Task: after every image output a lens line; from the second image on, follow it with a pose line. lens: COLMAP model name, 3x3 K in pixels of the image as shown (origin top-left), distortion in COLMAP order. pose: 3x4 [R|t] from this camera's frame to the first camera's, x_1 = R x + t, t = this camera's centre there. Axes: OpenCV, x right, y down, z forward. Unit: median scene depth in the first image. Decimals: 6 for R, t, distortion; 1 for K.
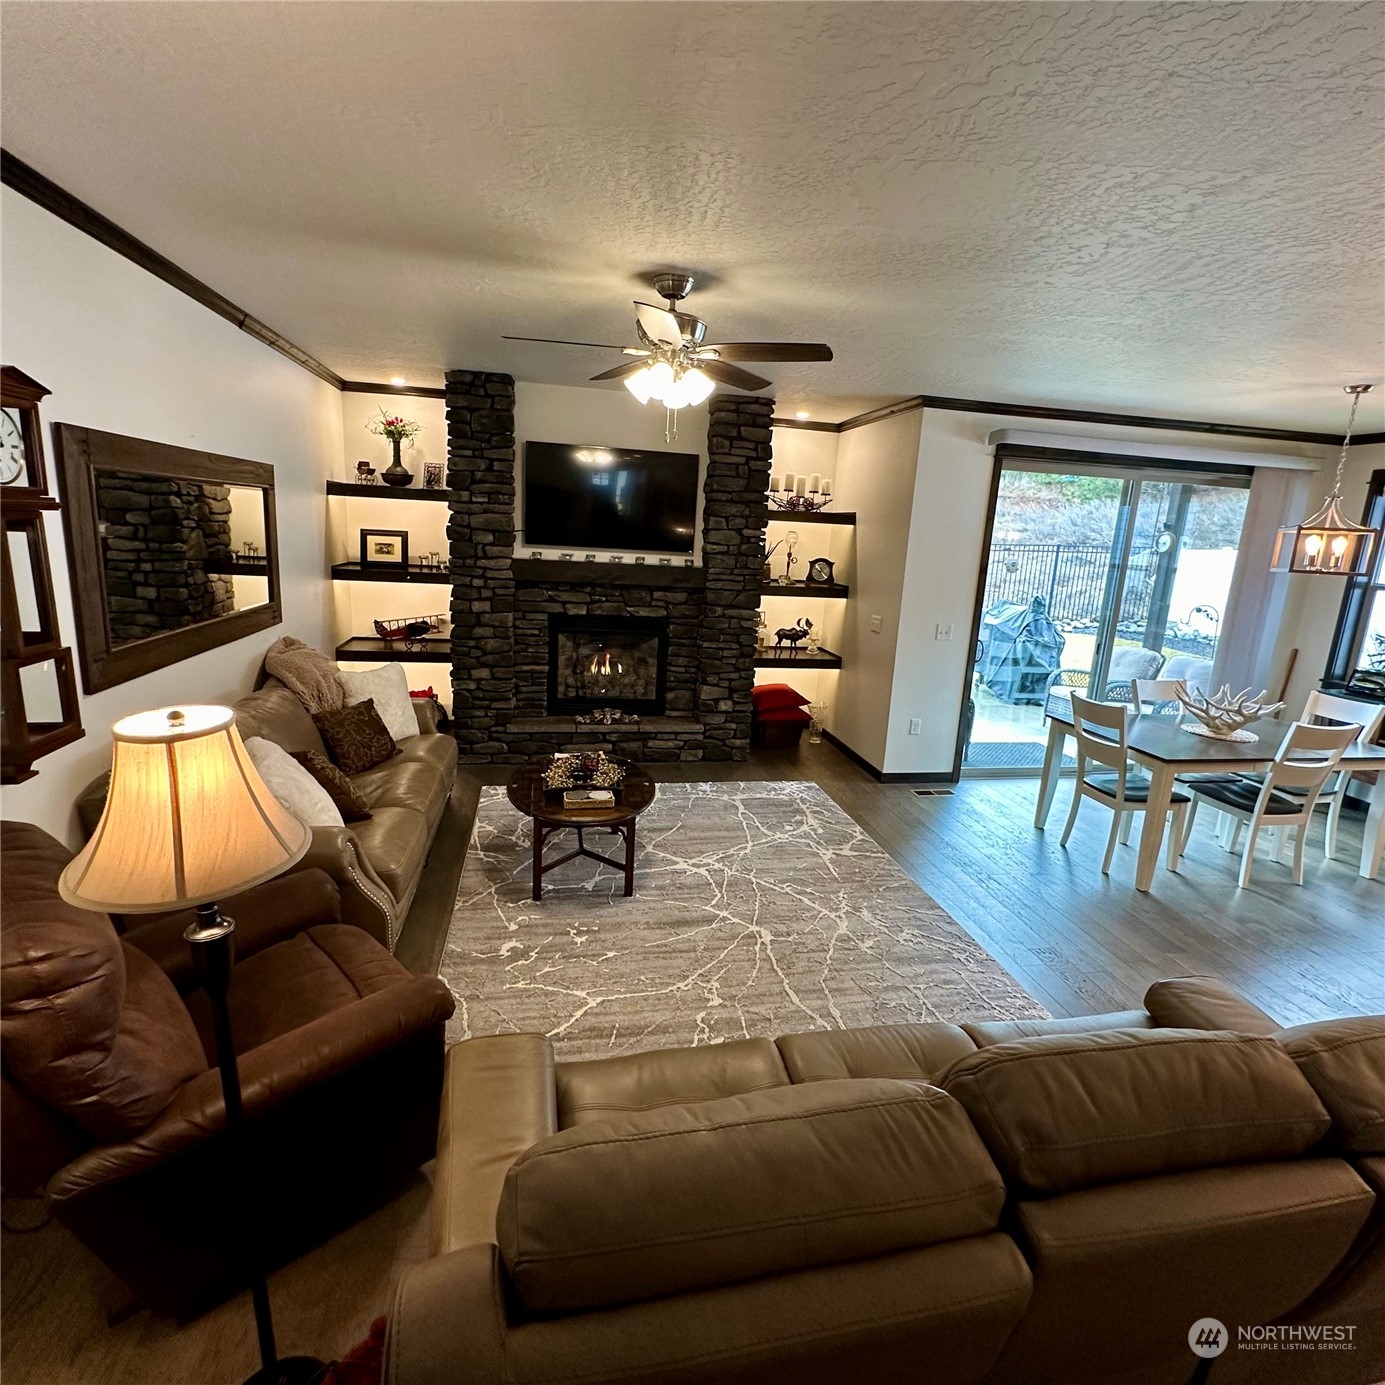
lens RADIAL K [[734.5, 0, 694.2], [0, 734.5, 687.7], [0, 0, 1]] dist [0.000841, 0.000057]
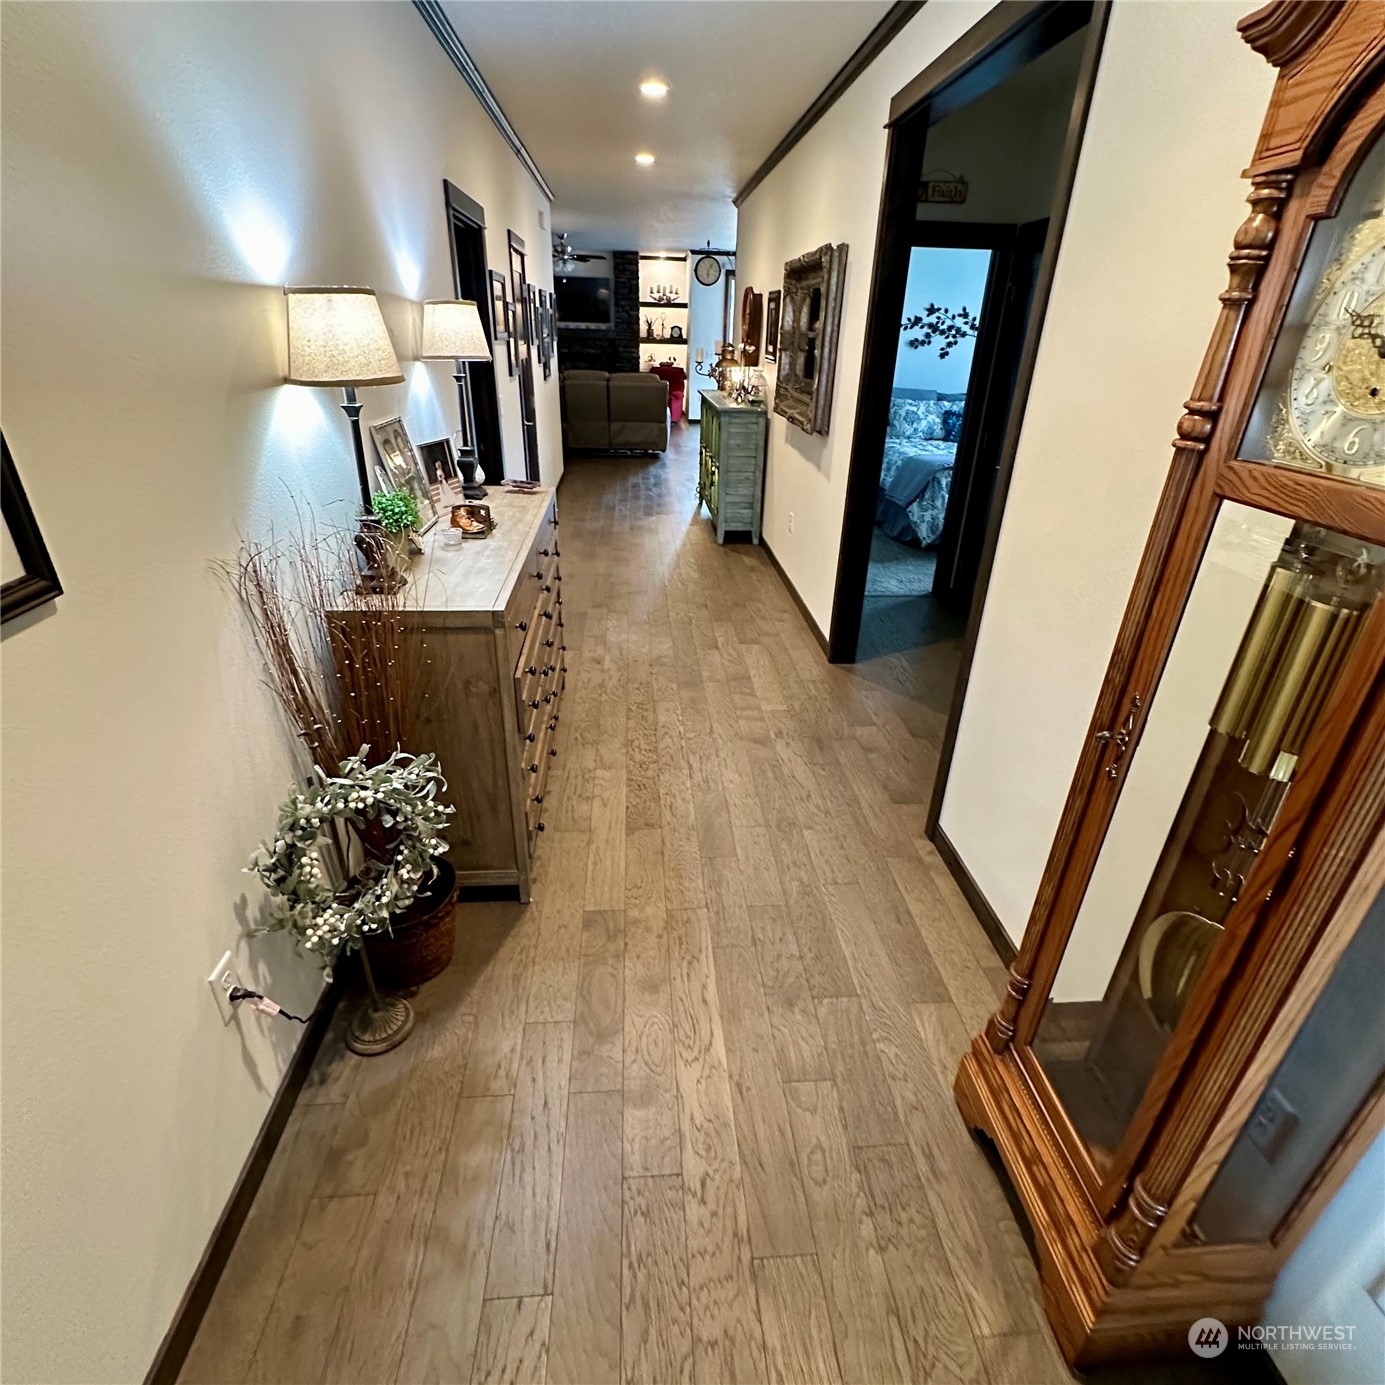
lens RADIAL K [[734.5, 0, 692.1], [0, 734.5, 695.1], [0, 0, 1]] dist [0.000841, 0.000057]
pose [[0.992907, 0.030043, -0.115033, 0.537323], [-0.001463, 0.970561, 0.240853, 0.388702], [0.118882, -0.238976, 0.963721, -1.461409]]
